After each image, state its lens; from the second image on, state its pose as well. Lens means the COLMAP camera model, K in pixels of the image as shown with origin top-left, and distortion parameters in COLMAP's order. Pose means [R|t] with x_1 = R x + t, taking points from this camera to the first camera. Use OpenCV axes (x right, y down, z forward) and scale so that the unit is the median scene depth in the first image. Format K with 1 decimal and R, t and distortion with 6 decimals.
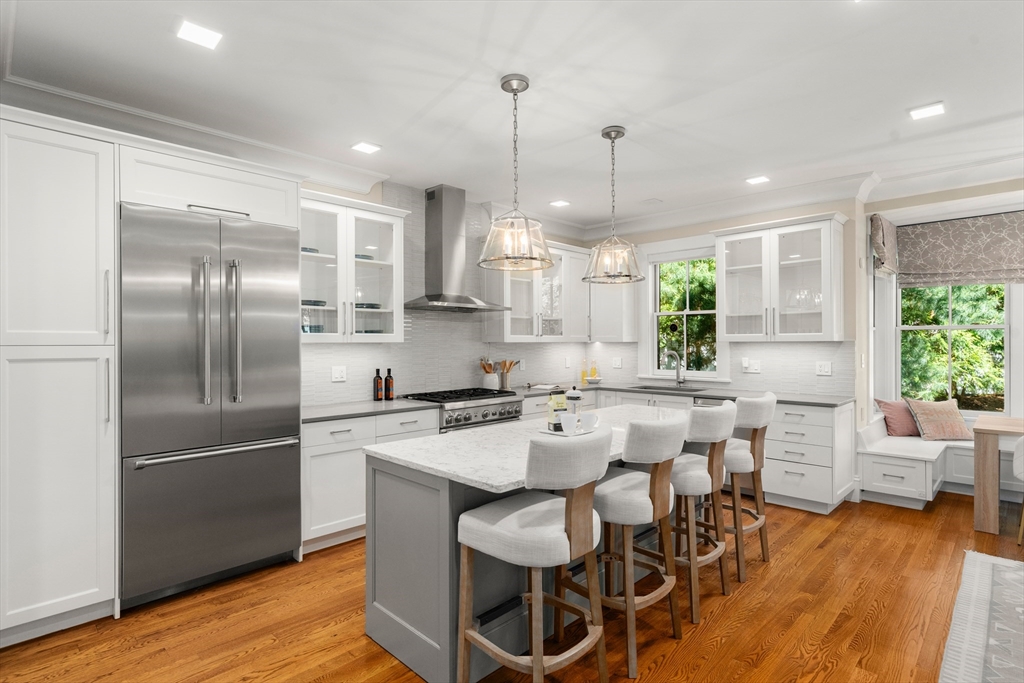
lens RADIAL K [[511.9, 0, 512.0], [0, 511.9, 341.5], [0, 0, 1]] dist [-0.003581, -0.000823]
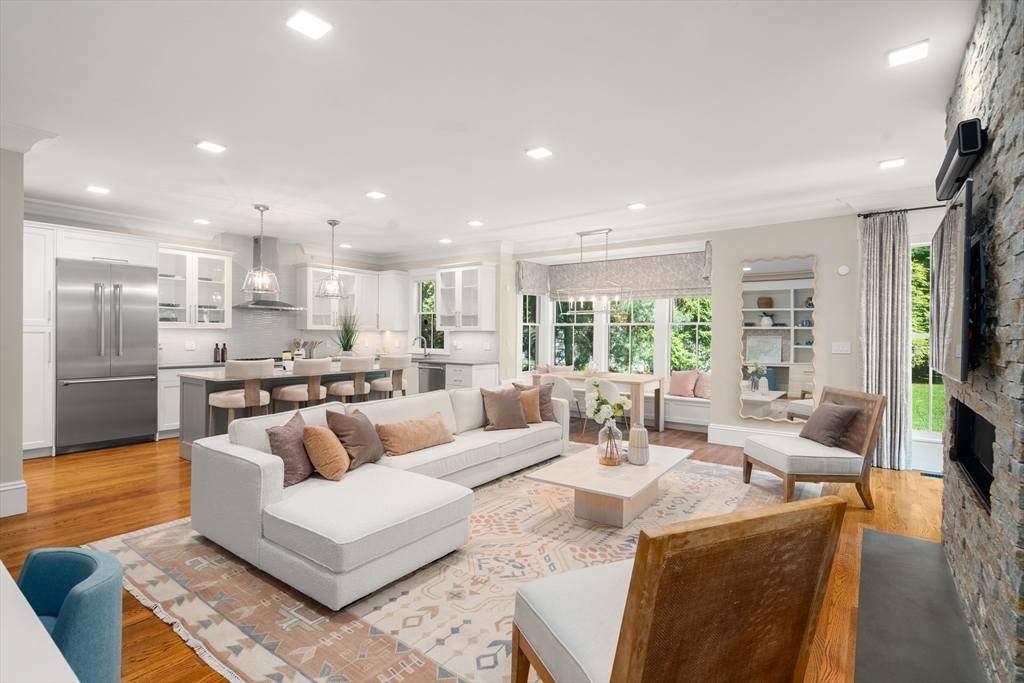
lens RADIAL K [[485.6, 0, 509.1], [0, 485.6, 336.8], [0, 0, 1]] dist [-0.000011, -0.000159]
pose [[0.990239, 0.011367, 0.138919, 0.491963], [-0.011976, 0.999922, 0.003546, 0.013856], [-0.138868, -0.005175, 0.990297, -0.761700]]
